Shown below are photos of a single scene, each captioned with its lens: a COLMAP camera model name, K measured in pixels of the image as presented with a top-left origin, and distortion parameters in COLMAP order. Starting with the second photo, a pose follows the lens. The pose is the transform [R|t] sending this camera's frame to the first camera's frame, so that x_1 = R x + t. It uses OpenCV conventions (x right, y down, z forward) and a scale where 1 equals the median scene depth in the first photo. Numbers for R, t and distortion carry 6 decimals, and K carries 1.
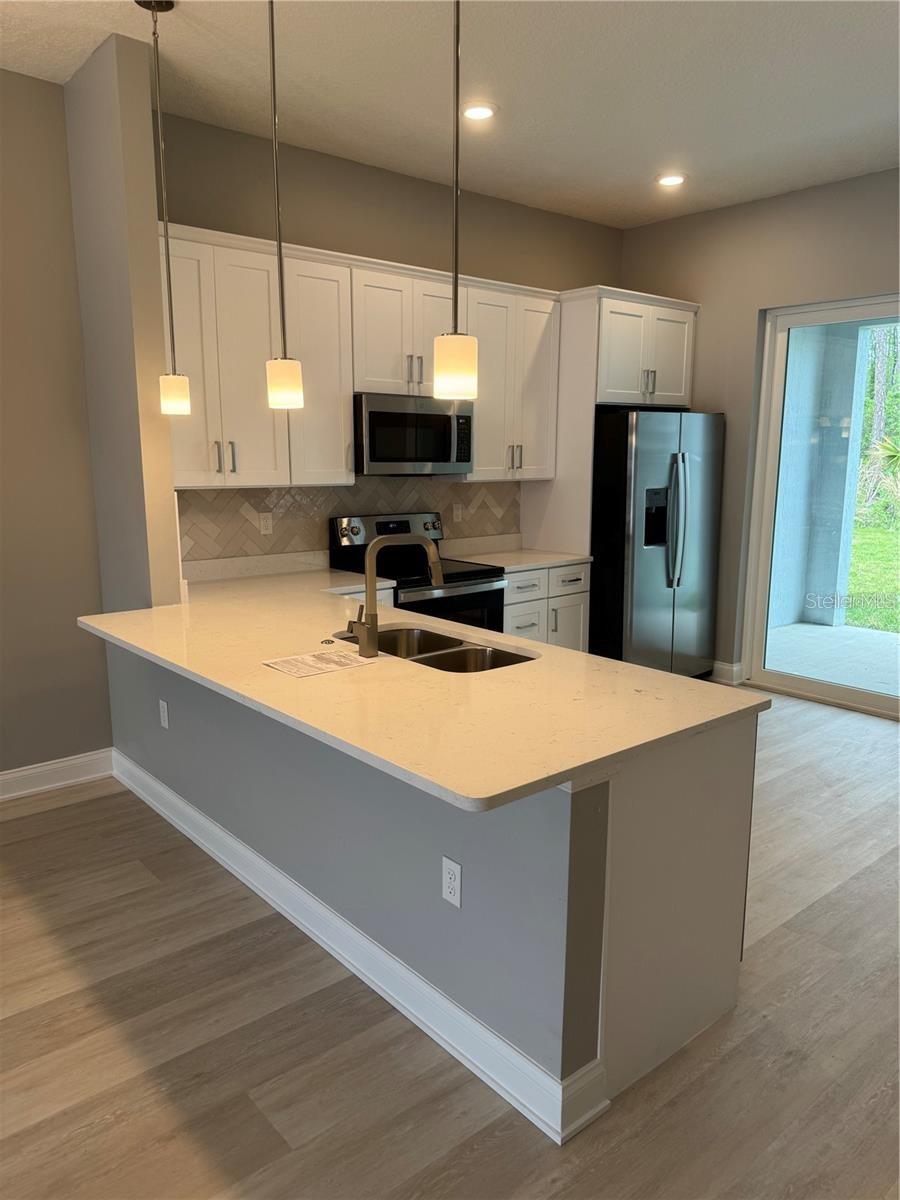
lens RADIAL K [[839.1, 0, 434.4], [0, 839.1, 600.7], [0, 0, 1]] dist [0.093365, -0.143220]
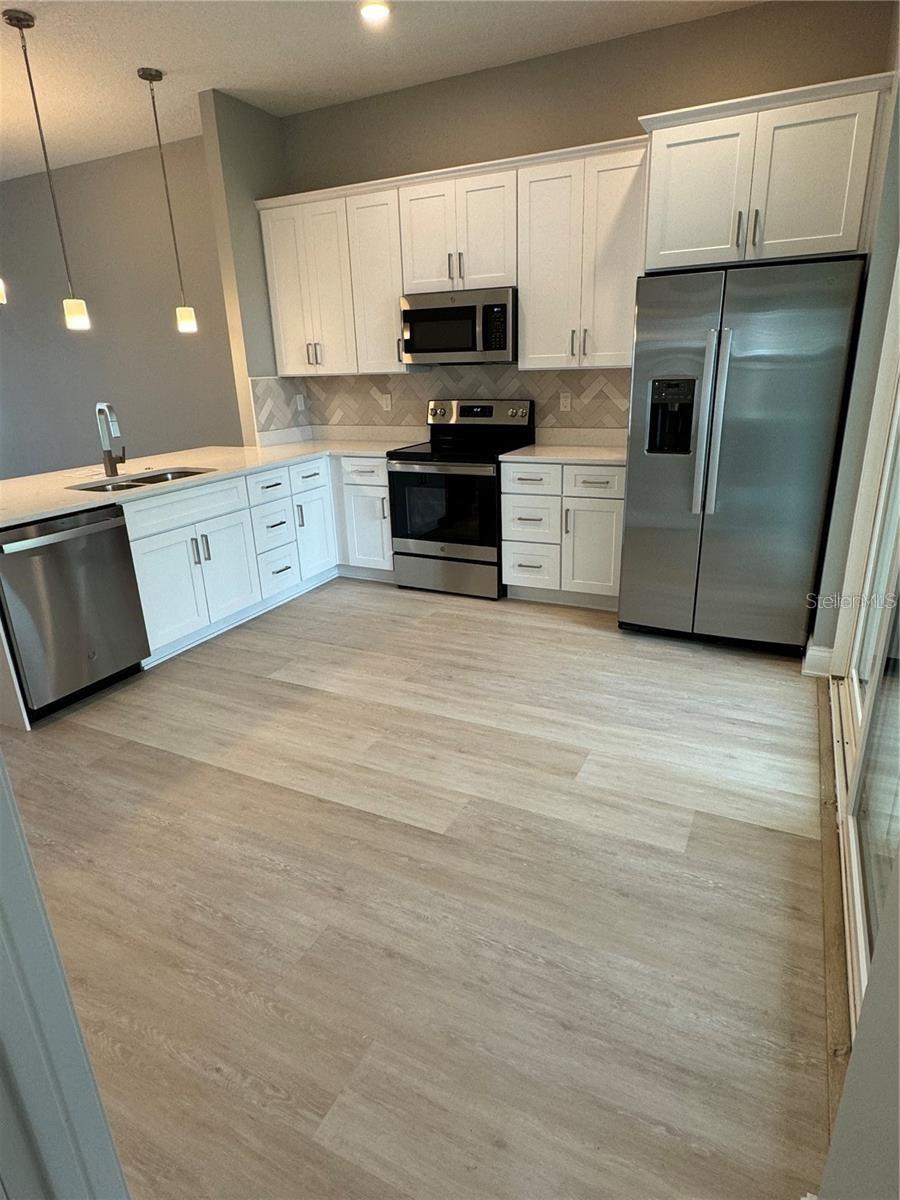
lens RADIAL K [[695.6, 0, 444.4], [0, 695.6, 578.7], [0, 0, 1]] dist [0.000502, -0.000081]
pose [[0.398071, 0.259802, -0.879797, 0.892705], [-0.126728, 0.965437, 0.227752, -0.084395], [0.908559, 0.020834, 0.417237, 0.621234]]
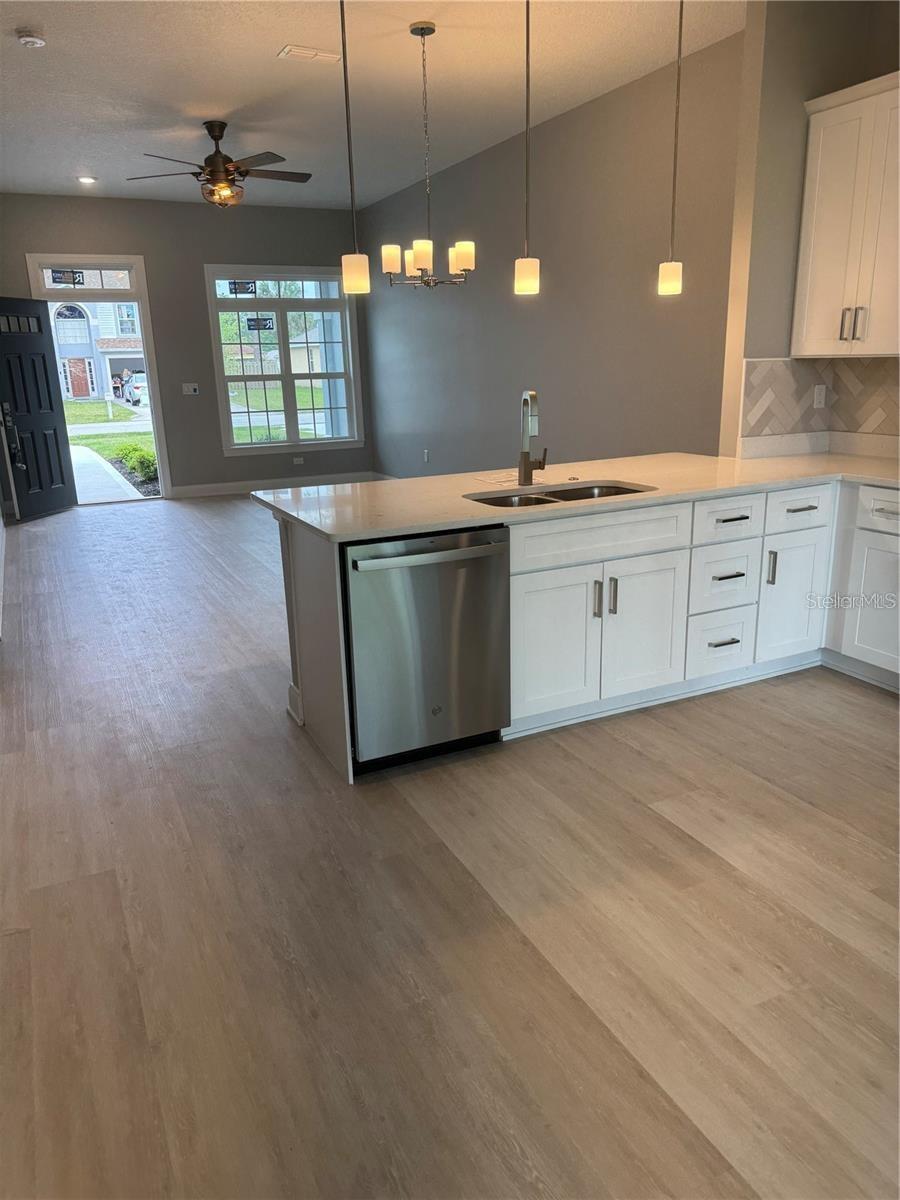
lens RADIAL K [[839.1, 0, 434.4], [0, 839.1, 600.7], [0, 0, 1]] dist [0.093365, -0.143220]
pose [[-0.246555, 0.272797, -0.929942, 0.755701], [-0.142054, 0.939028, 0.313125, -0.096332], [0.958661, 0.209304, -0.192770, 0.699448]]
